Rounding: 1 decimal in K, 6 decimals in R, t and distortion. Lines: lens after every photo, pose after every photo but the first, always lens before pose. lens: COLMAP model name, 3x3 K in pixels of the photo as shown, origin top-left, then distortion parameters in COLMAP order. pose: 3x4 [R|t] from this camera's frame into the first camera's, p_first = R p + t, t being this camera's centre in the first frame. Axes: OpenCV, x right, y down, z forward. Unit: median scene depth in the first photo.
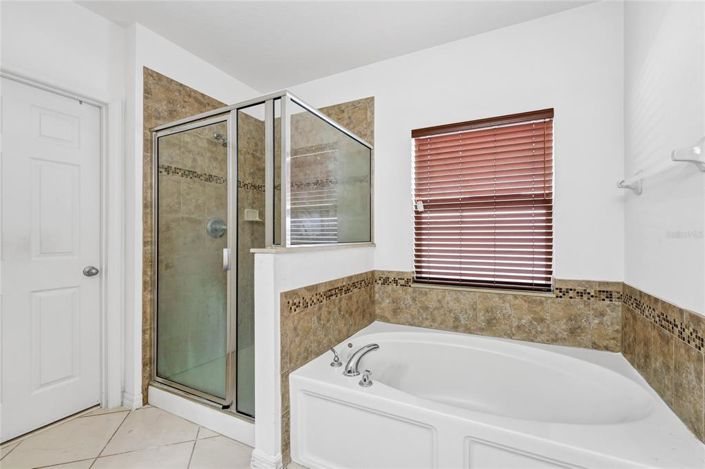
lens RADIAL K [[293.9, 0, 352.5], [0, 293.9, 236.5], [0, 0, 1]] dist [0.000947, 0.000042]
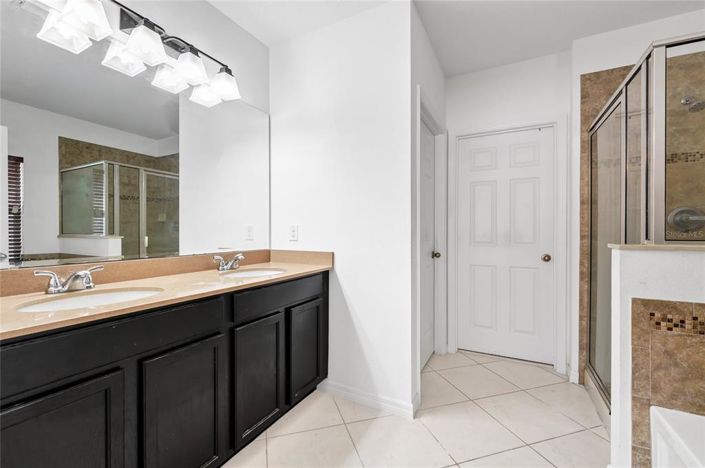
lens RADIAL K [[281.4, 0, 350.6], [0, 281.4, 234.3], [0, 0, 1]] dist [-0.001025, -0.000332]
pose [[0.035481, 0.009044, -0.999329, 0.309515], [0.002795, 0.999954, 0.009149, 0.001508], [0.999366, -0.003117, 0.035454, 0.106679]]
